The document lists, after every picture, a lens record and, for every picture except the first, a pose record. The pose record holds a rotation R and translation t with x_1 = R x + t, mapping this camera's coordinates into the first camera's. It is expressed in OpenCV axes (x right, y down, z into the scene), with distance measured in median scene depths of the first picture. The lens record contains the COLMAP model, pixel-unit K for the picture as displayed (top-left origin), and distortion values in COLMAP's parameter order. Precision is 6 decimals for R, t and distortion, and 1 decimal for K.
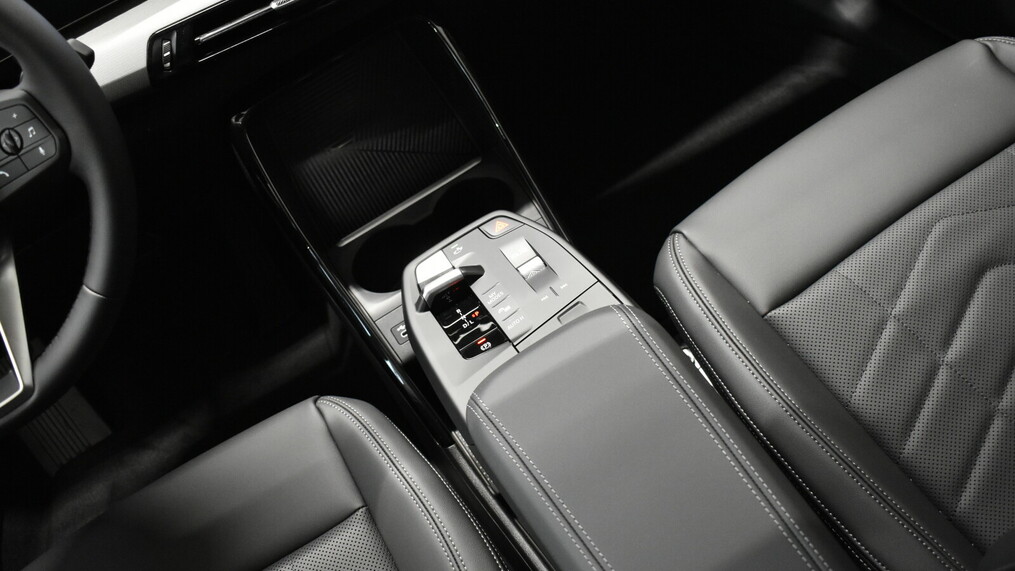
lens RADIAL K [[1034.6, 0, 508.1], [0, 1034.6, 284.2], [0, 0, 1]] dist [-0.070061, 0.000000]
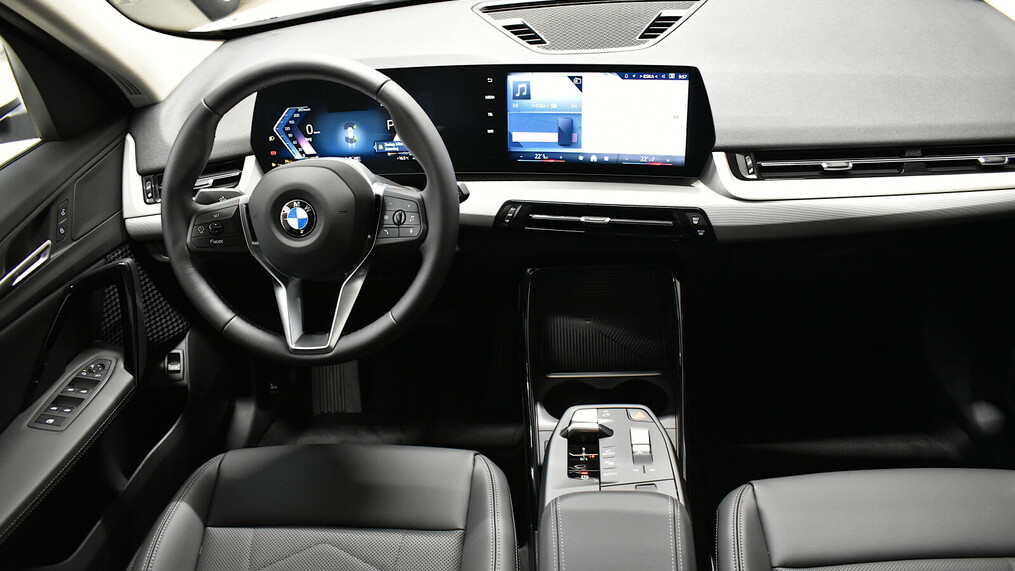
lens RADIAL K [[841.3, 0, 506.6], [0, 841.3, 284.2], [0, 0, 1]] dist [-0.066376, -0.002289]
pose [[0.827266, 0.460112, -0.322378, 0.136054], [-0.513884, 0.851627, -0.103218, 0.005423], [0.227054, 0.251053, 0.940967, -0.211080]]
